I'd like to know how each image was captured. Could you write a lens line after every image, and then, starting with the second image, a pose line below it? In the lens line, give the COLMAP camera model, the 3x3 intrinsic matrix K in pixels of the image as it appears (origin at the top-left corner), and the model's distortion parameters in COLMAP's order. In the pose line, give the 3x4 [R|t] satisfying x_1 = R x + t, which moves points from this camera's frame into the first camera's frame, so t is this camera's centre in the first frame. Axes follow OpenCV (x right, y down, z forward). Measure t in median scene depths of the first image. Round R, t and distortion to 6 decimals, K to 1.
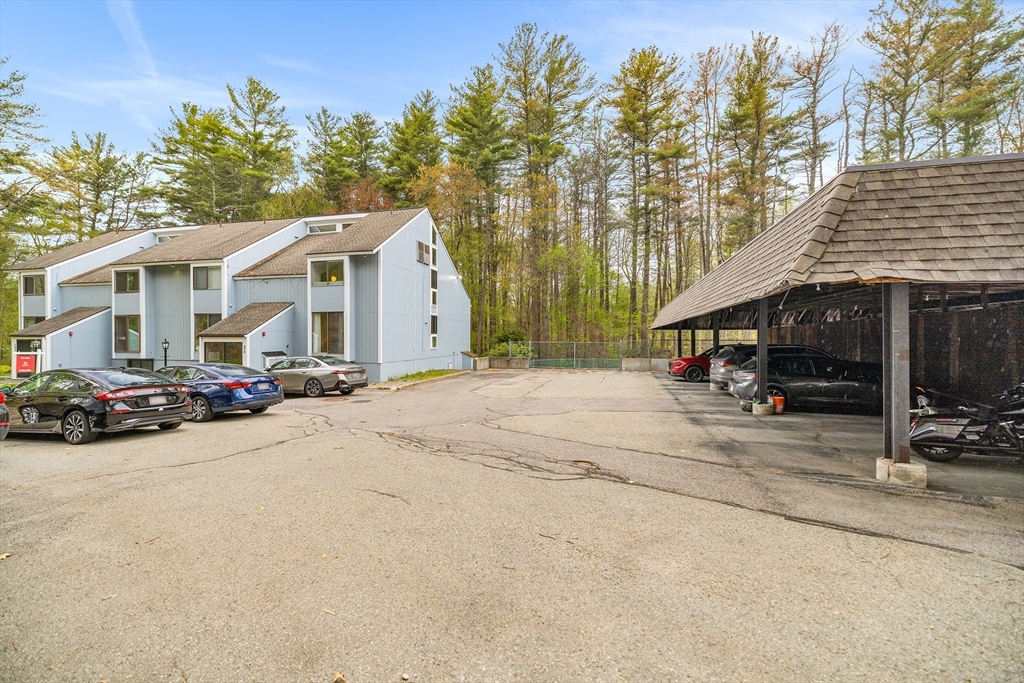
lens RADIAL K [[427.0, 0, 513.4], [0, 427.0, 340.6], [0, 0, 1]] dist [0.003690, -0.001467]
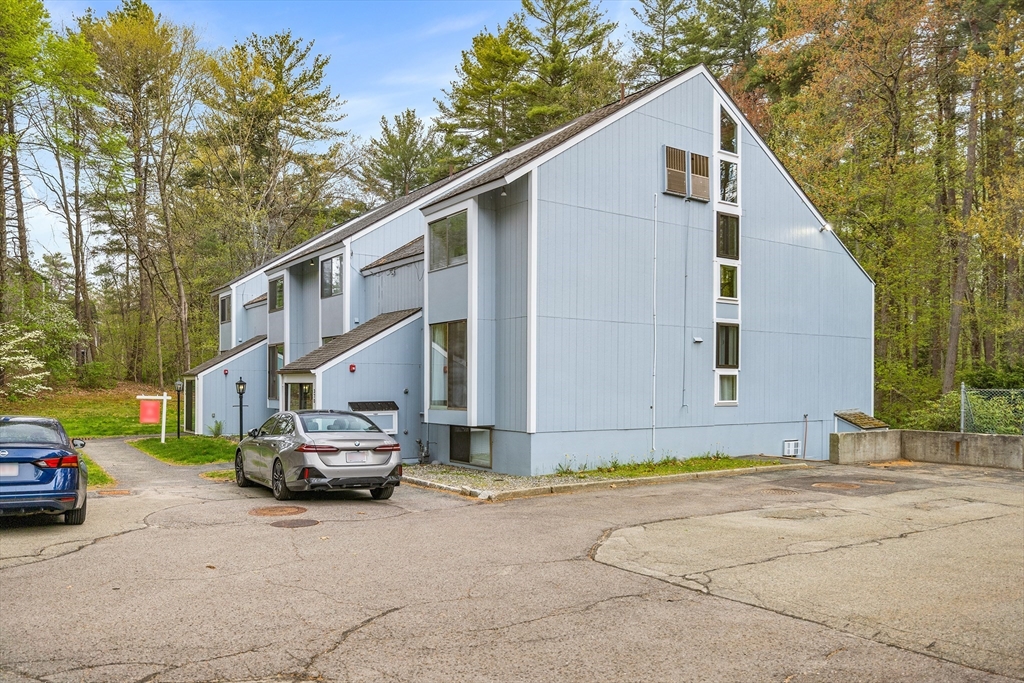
lens RADIAL K [[756.7, 0, 514.8], [0, 756.7, 387.9], [0, 0, 1]] dist [-0.006763, -0.000015]
pose [[0.744300, 0.006280, -0.667816, 0.150450], [-0.009248, 0.999957, -0.000904, 0.005915], [0.667782, 0.006849, 0.744325, 0.319327]]
